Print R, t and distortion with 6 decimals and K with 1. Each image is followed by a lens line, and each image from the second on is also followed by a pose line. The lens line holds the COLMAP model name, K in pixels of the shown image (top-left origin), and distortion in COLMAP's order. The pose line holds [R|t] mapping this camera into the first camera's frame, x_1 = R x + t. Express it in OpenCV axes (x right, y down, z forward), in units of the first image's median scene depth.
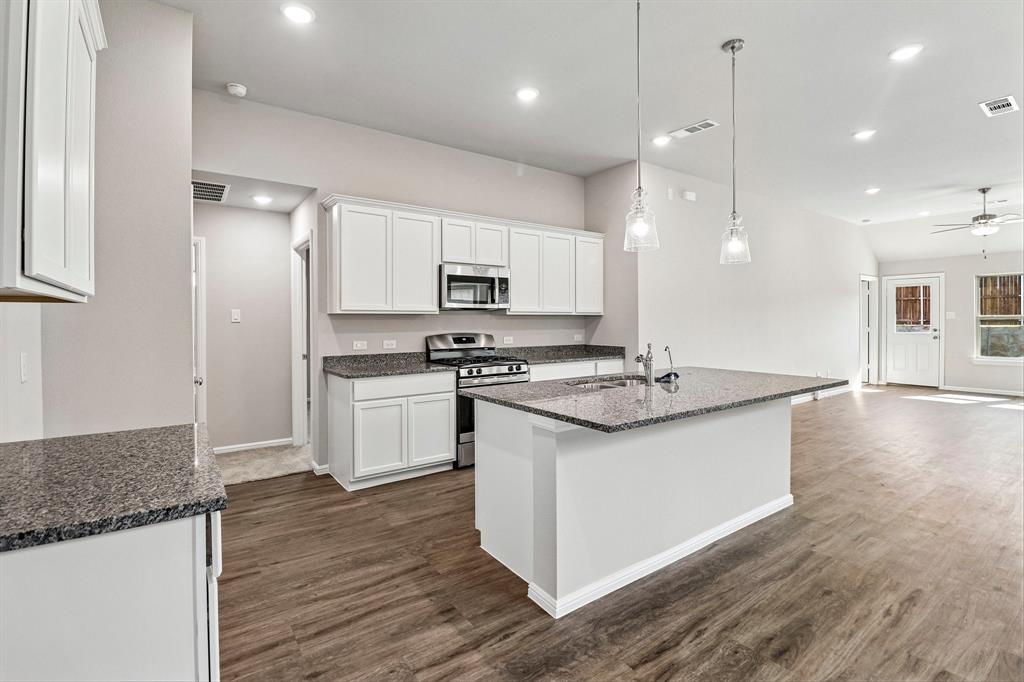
lens RADIAL K [[470.5, 0, 508.9], [0, 470.5, 324.2], [0, 0, 1]] dist [-0.005242, -0.011580]
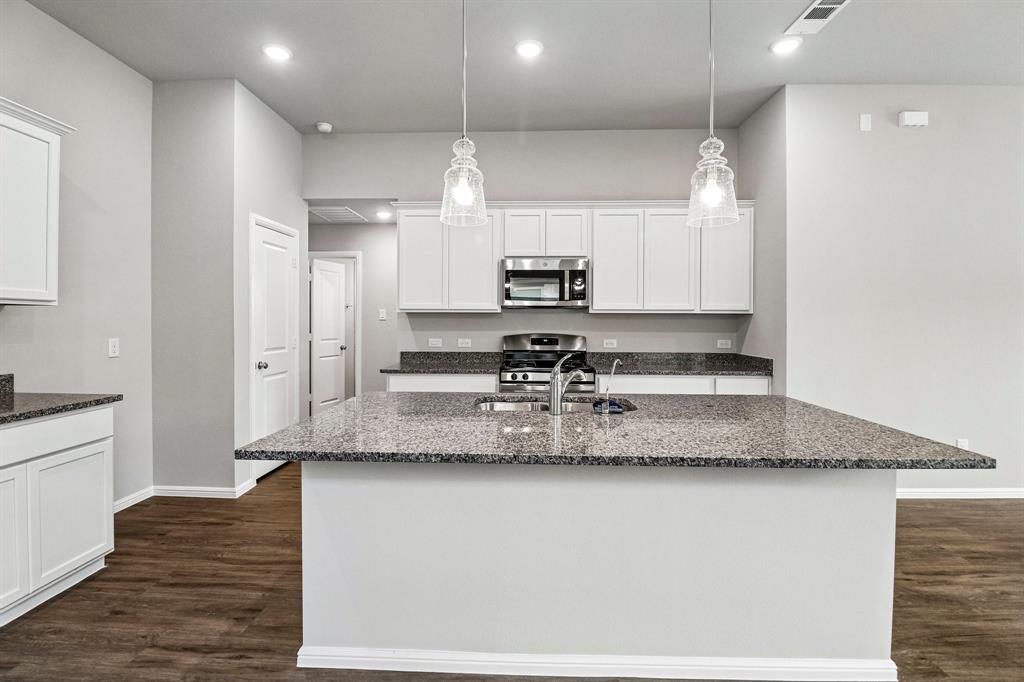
lens RADIAL K [[470.5, 0, 508.9], [0, 470.5, 324.2], [0, 0, 1]] dist [-0.005242, -0.011580]
pose [[0.795550, 0.012526, -0.605758, 0.499205], [-0.011721, 0.999917, 0.005283, -0.004007], [0.605774, 0.002897, 0.795631, 0.301346]]
